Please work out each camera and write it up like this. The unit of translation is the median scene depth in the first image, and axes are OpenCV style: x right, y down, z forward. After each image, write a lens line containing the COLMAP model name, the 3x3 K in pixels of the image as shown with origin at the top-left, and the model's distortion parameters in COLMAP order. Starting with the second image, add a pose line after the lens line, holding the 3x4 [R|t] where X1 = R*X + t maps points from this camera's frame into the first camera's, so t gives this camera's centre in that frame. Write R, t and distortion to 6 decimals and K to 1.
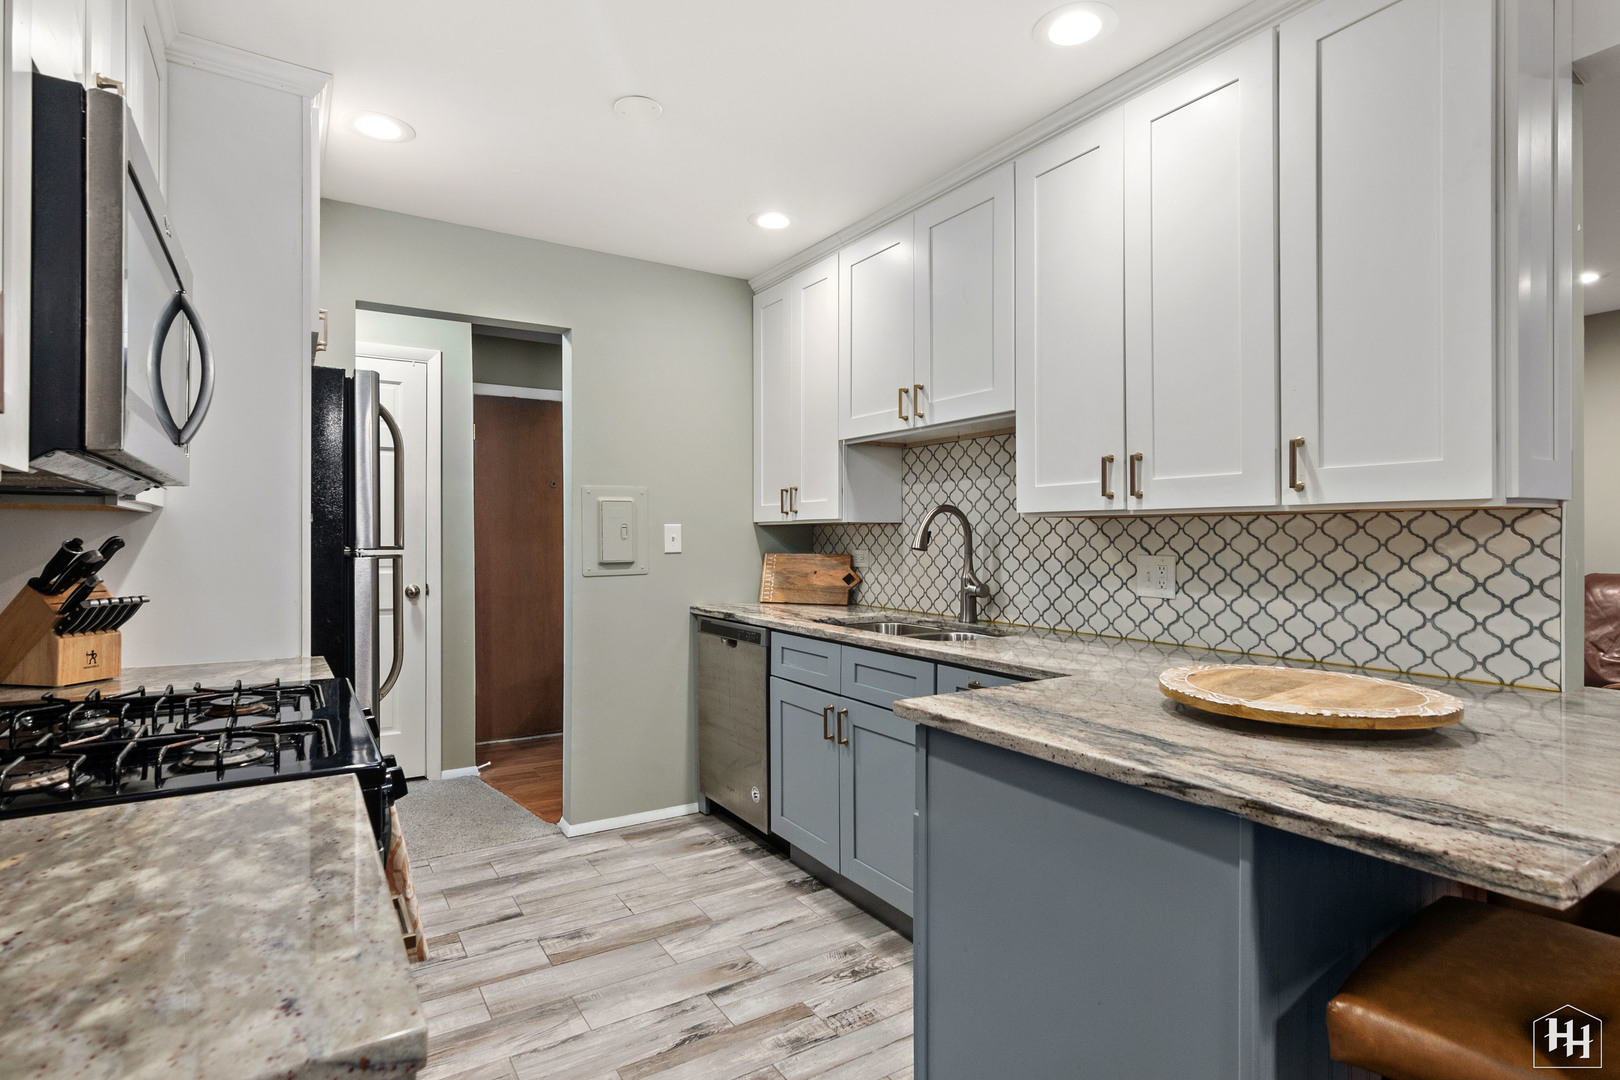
lens RADIAL K [[820.0, 0, 811.8], [0, 820.0, 537.0], [0, 0, 1]] dist [0.001797, 0.000536]
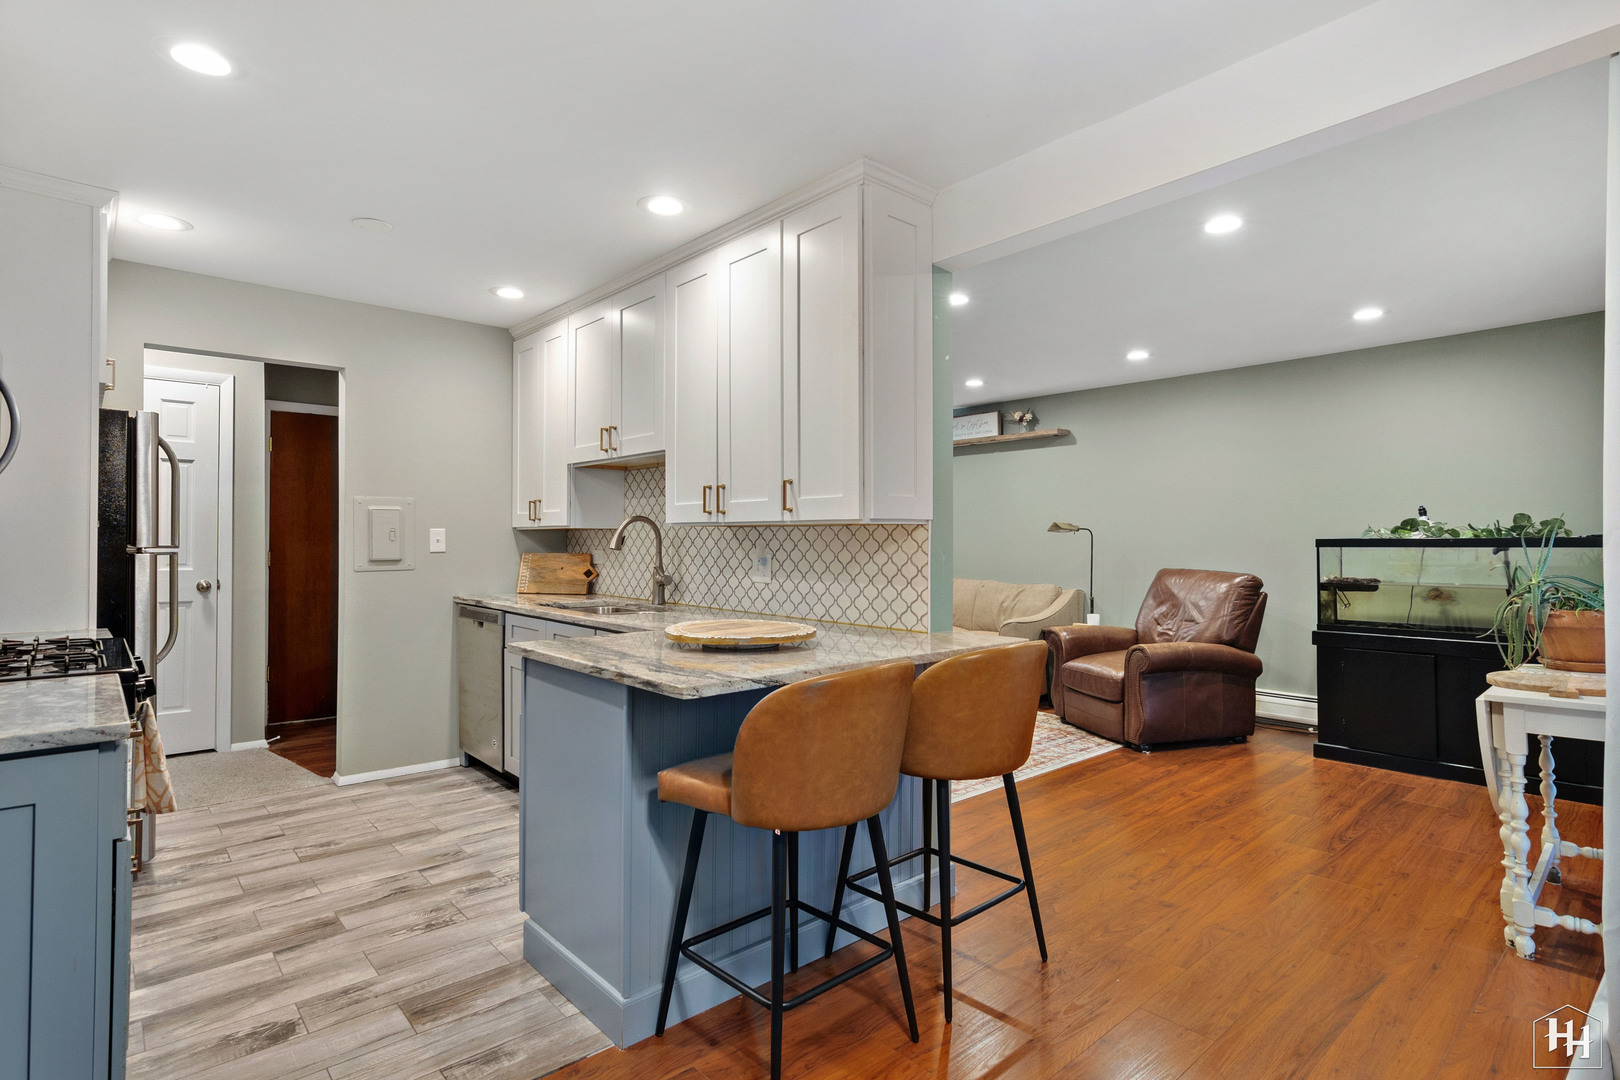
lens RADIAL K [[818.7, 0, 810.7], [0, 818.7, 534.8], [0, 0, 1]] dist [0.001479, 0.004489]
pose [[0.987814, 0.004479, 0.155572, 0.257763], [-0.003566, 0.999975, -0.006148, -0.001281], [-0.155596, 0.005518, 0.987805, -0.393558]]
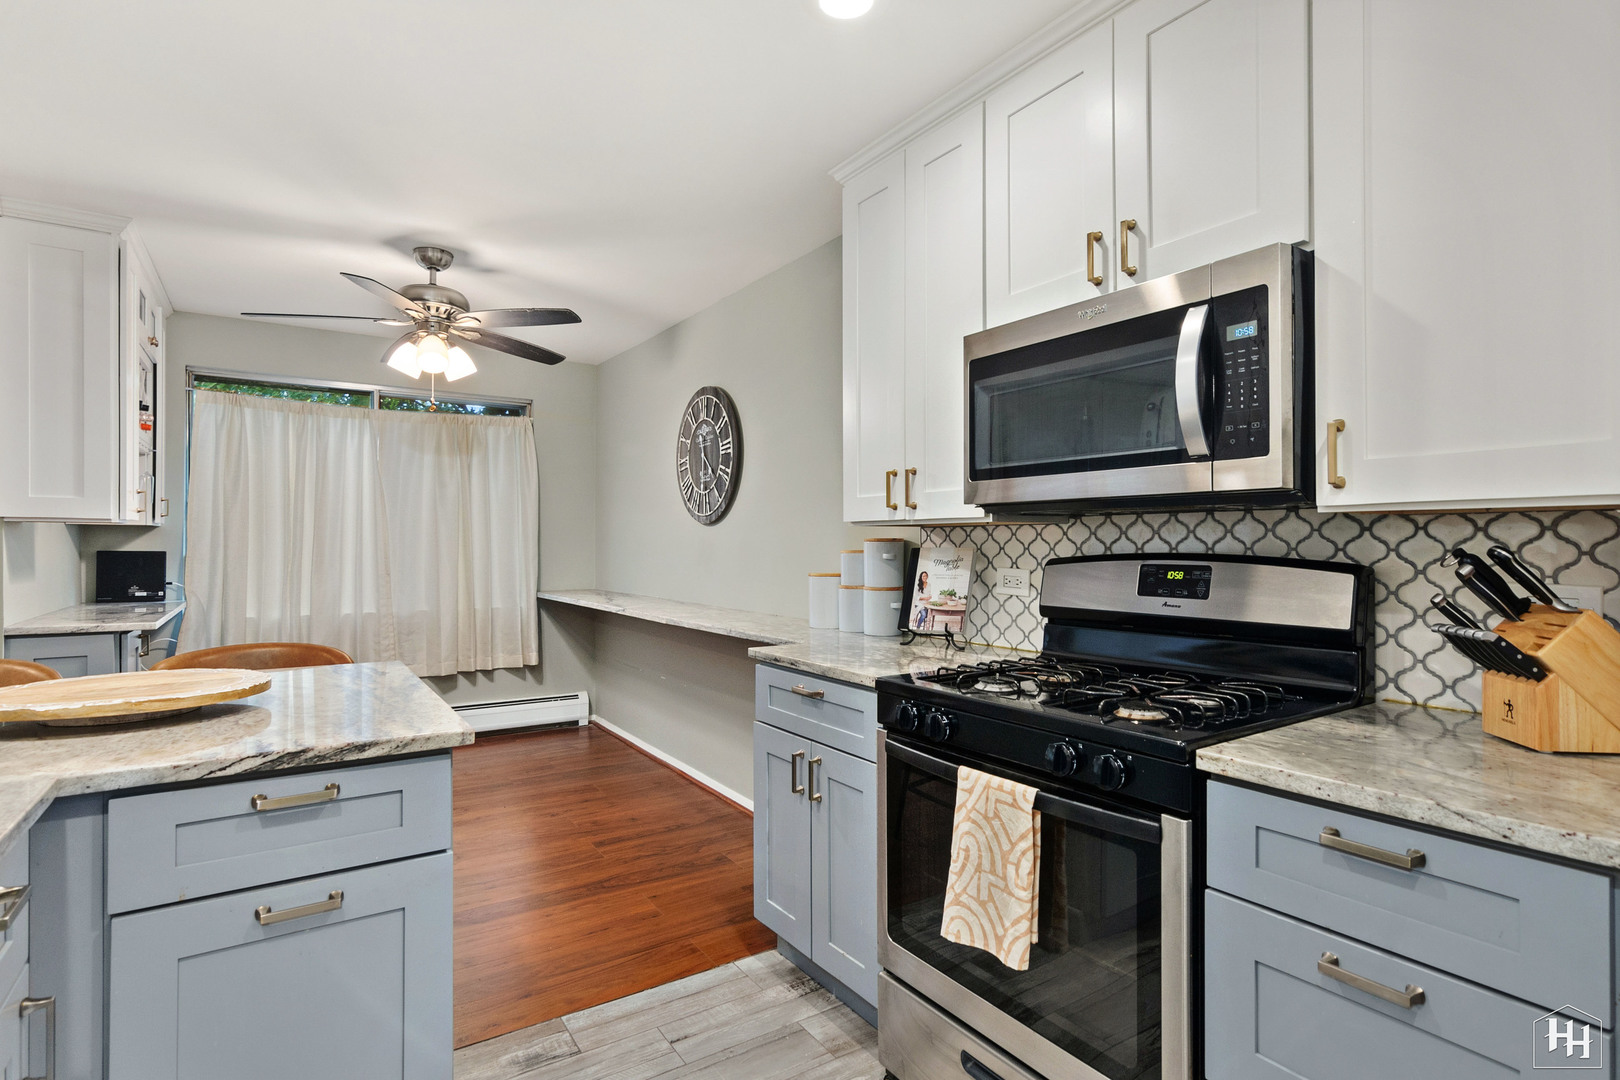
lens RADIAL K [[820.0, 0, 810.5], [0, 820.0, 544.1], [0, 0, 1]] dist [0.001797, 0.000536]
pose [[-0.999924, -0.001065, -0.012292, -0.153763], [-0.001080, 0.999999, 0.001242, -0.002612], [0.012290, 0.001255, -0.999924, 1.139222]]
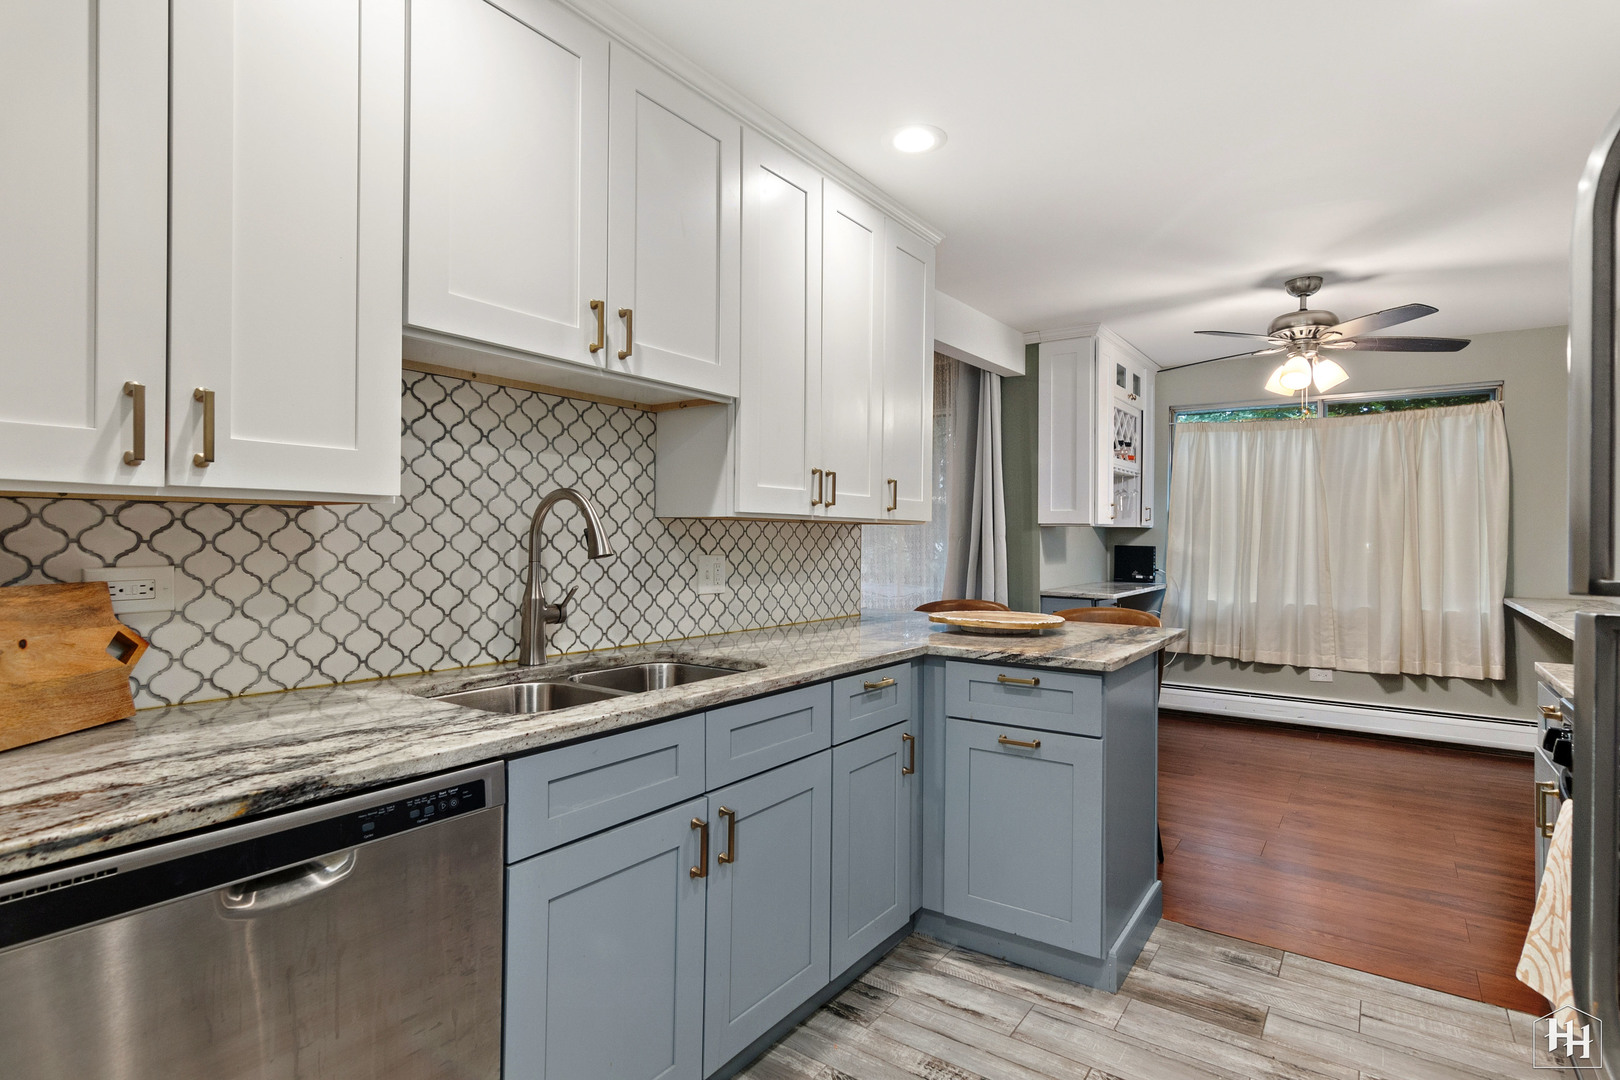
lens RADIAL K [[820.0, 0, 810.8], [0, 820.0, 536.1], [0, 0, 1]] dist [0.001797, 0.000536]
pose [[-0.378958, -0.001328, 0.925413, -0.580074], [-0.007720, 0.999969, -0.001727, -0.001291], [-0.925382, -0.007799, -0.378956, 1.184253]]
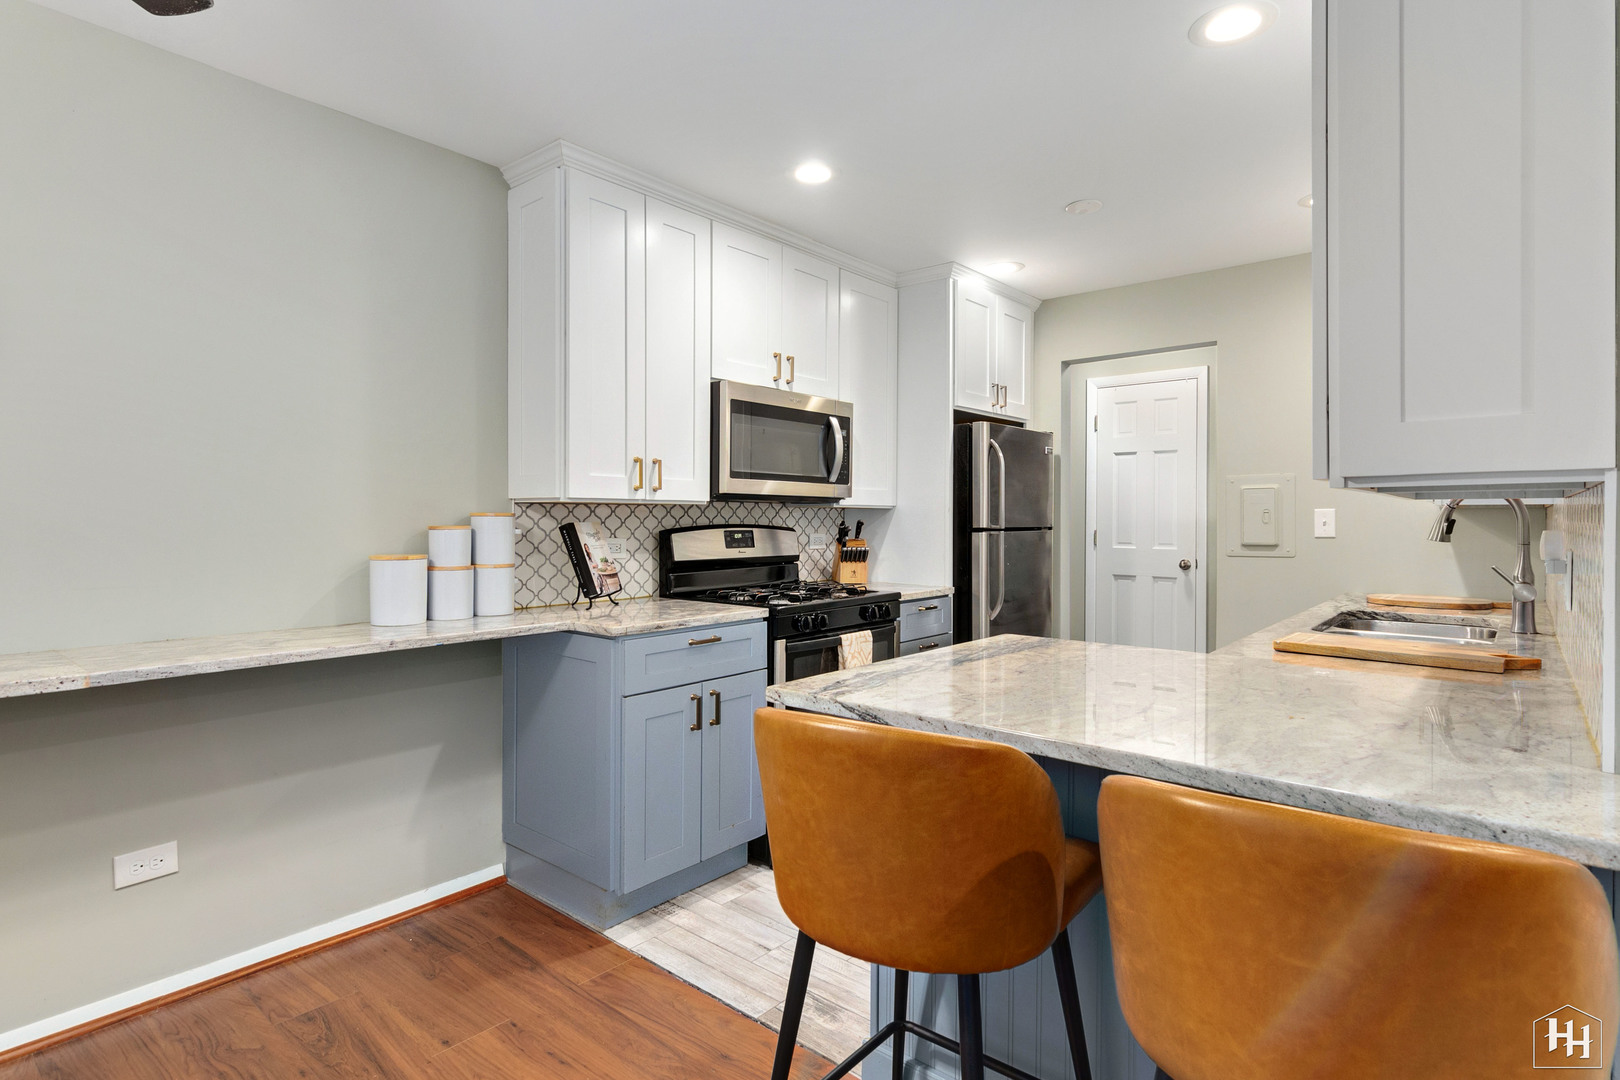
lens RADIAL K [[818.7, 0, 809.9], [0, 818.7, 523.4], [0, 0, 1]] dist [0.001479, 0.004489]
pose [[0.286949, 0.003241, -0.957940, 0.834877], [-0.001167, 0.999995, 0.003033, 0.000449], [0.957945, 0.000247, 0.286951, 0.149134]]
